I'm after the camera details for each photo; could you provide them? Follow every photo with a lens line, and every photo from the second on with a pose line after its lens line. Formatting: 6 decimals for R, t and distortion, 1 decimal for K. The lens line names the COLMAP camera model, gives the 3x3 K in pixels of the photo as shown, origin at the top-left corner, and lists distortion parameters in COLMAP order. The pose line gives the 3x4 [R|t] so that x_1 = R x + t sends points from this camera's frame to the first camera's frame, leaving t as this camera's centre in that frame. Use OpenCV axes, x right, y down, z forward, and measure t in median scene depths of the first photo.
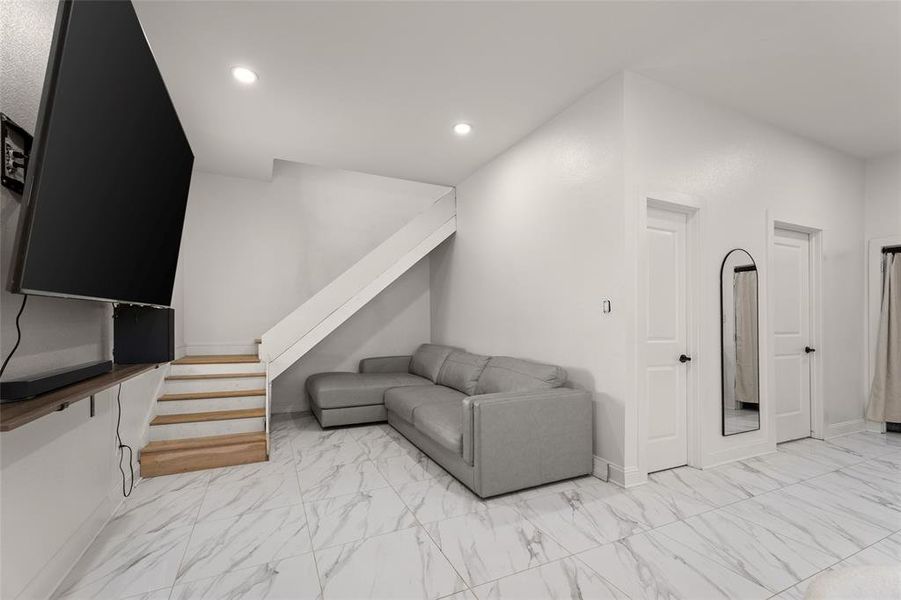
lens RADIAL K [[408.3, 0, 457.5], [0, 408.3, 321.0], [0, 0, 1]] dist [-0.003434, 0.000764]
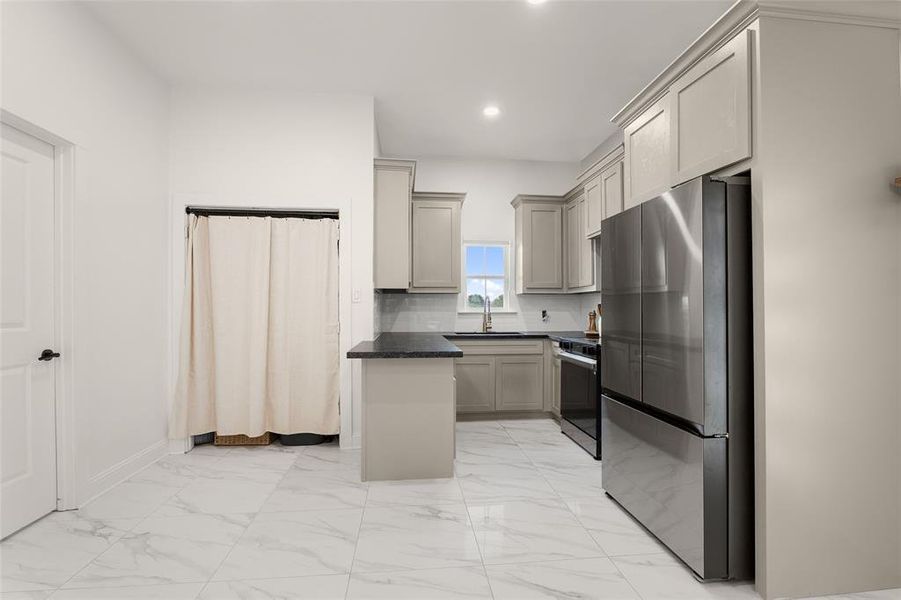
lens RADIAL K [[408.3, 0, 464.7], [0, 408.3, 301.0], [0, 0, 1]] dist [-0.003434, 0.000764]
pose [[0.305743, 0.008703, 0.952074, 0.571655], [-0.002750, 0.999962, -0.008258, 0.000473], [-0.952110, -0.000093, 0.305755, 0.333211]]
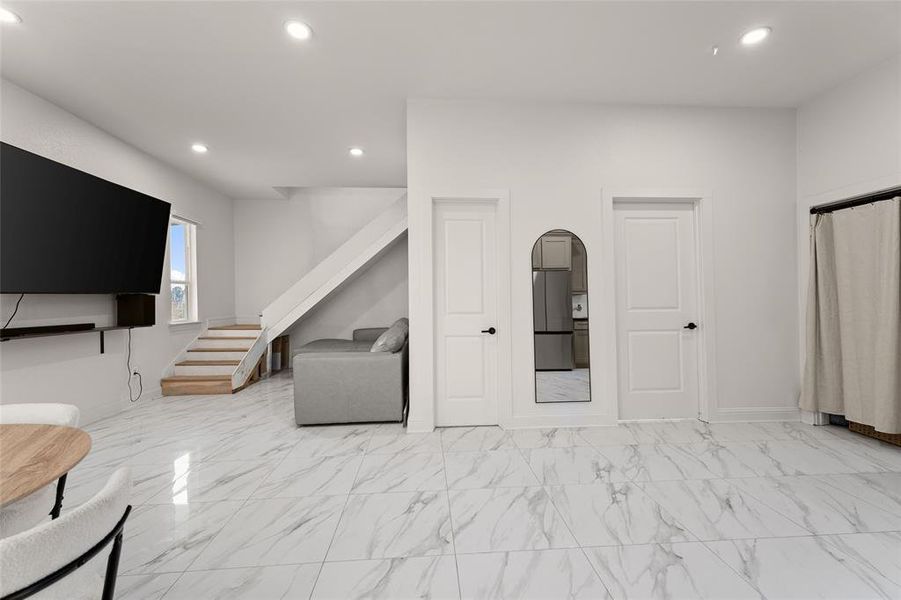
lens RADIAL K [[369.3, 0, 438.8], [0, 369.3, 307.7], [0, 0, 1]] dist [0.010657, -0.000421]
pose [[0.931106, -0.006254, -0.364695, 0.707227], [0.015785, 0.999607, 0.023158, -0.001340], [0.364407, -0.027320, 0.930839, -0.018542]]
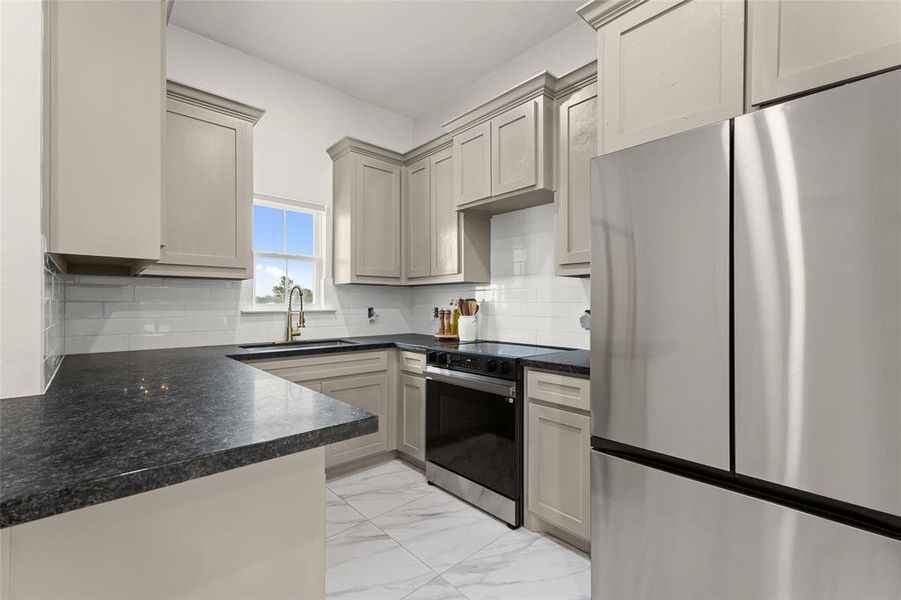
lens RADIAL K [[387.6, 0, 450.0], [0, 387.6, 301.1], [0, 0, 1]] dist [0.016131, -0.000932]
pose [[-0.285308, 0.000618, 0.958436, 0.947809], [-0.008183, 0.999962, -0.003080, 0.005130], [-0.958401, -0.008722, -0.285293, 0.564403]]
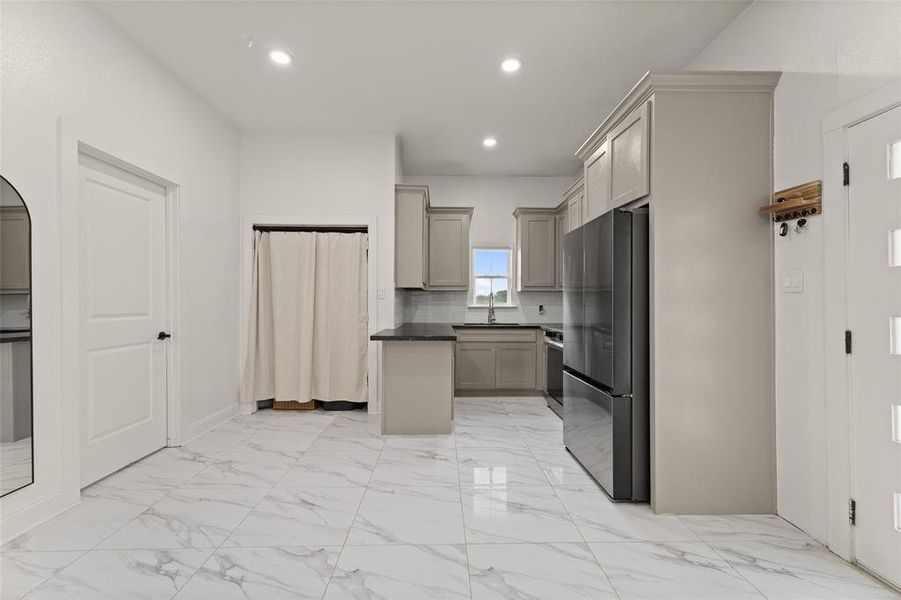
lens RADIAL K [[387.6, 0, 461.0], [0, 387.6, 297.4], [0, 0, 1]] dist [0.016131, -0.000932]
pose [[0.390257, 0.006238, 0.920685, 0.442270], [-0.004792, 0.999977, -0.004744, -0.001988], [-0.920693, -0.002560, 0.390278, 0.204784]]
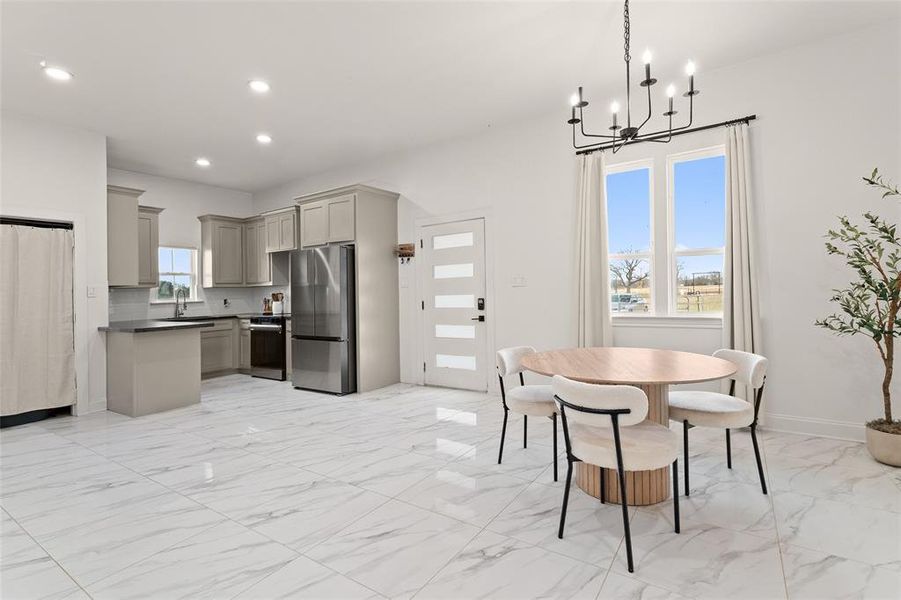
lens RADIAL K [[421.7, 0, 468.6], [0, 421.7, 279.1], [0, 0, 1]] dist [-0.013164, -0.000923]
pose [[-0.538134, 0.032602, 0.842229, -0.179041], [0.021886, 0.999455, -0.024704, -0.000299], [-0.842575, 0.005139, -0.538554, 0.572727]]
